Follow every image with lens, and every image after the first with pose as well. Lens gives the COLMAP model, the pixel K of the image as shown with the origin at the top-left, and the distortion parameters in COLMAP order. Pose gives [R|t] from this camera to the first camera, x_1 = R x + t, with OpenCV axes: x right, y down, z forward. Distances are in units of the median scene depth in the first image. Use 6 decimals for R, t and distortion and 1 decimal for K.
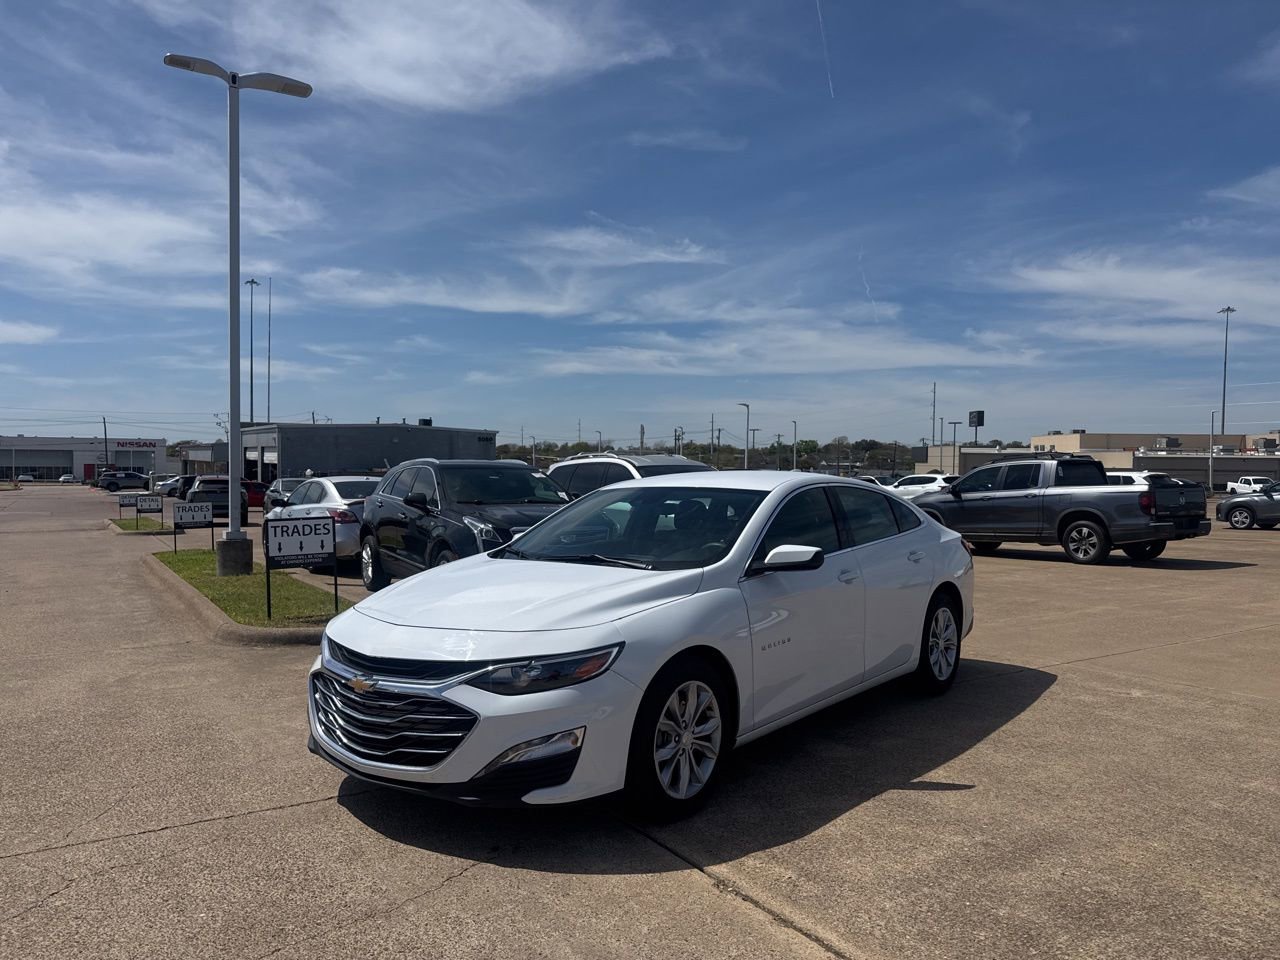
lens RADIAL K [[889.5, 0, 643.8], [0, 889.5, 508.7], [0, 0, 1]] dist [0.069141, -0.104099]
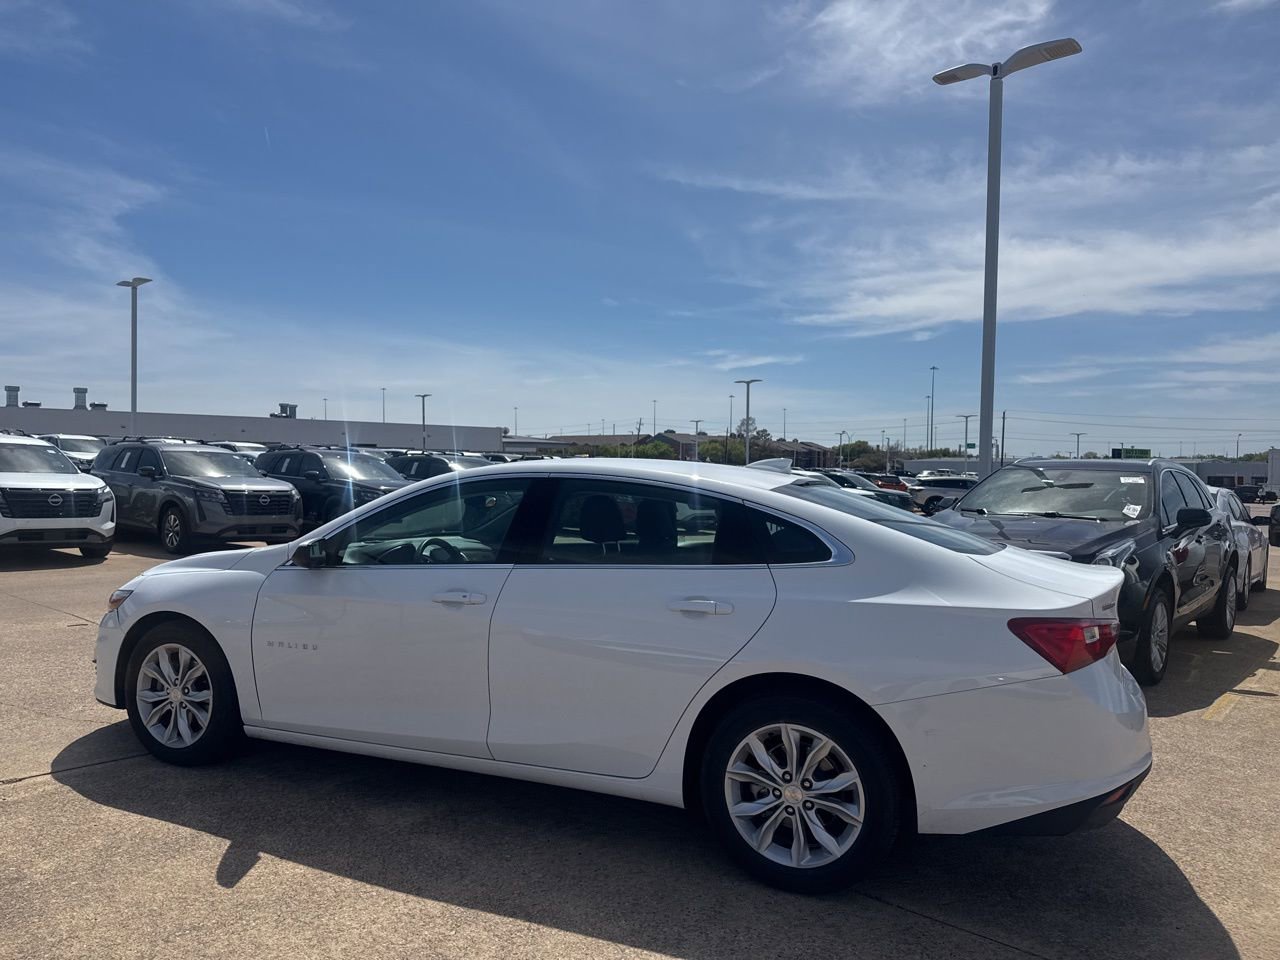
lens RADIAL K [[884.5, 0, 643.0], [0, 884.5, 506.6], [0, 0, 1]] dist [0.074173, -0.100621]
pose [[0.291700, 0.039705, -0.955685, 0.181885], [-0.057182, 0.998075, 0.024013, -0.004656], [0.954799, 0.047643, 0.293409, 0.175593]]
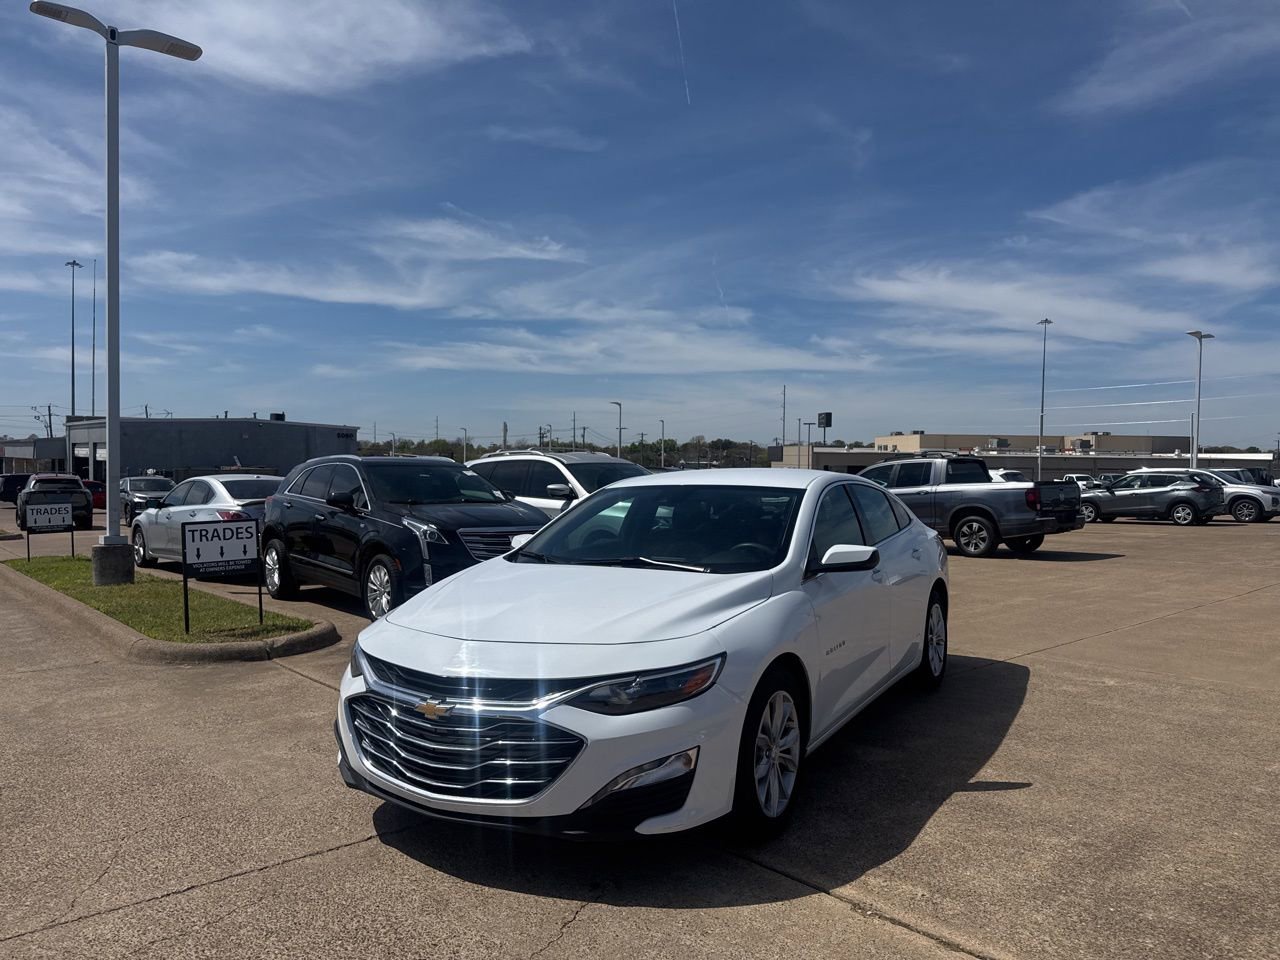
lens RADIAL K [[884.5, 0, 643.0], [0, 884.5, 506.6], [0, 0, 1]] dist [0.074173, -0.100621]
pose [[0.987485, -0.006370, 0.157582, -0.034453], [0.006371, 0.999980, 0.000502, -0.000553], [-0.157582, 0.000508, 0.987506, 0.013268]]
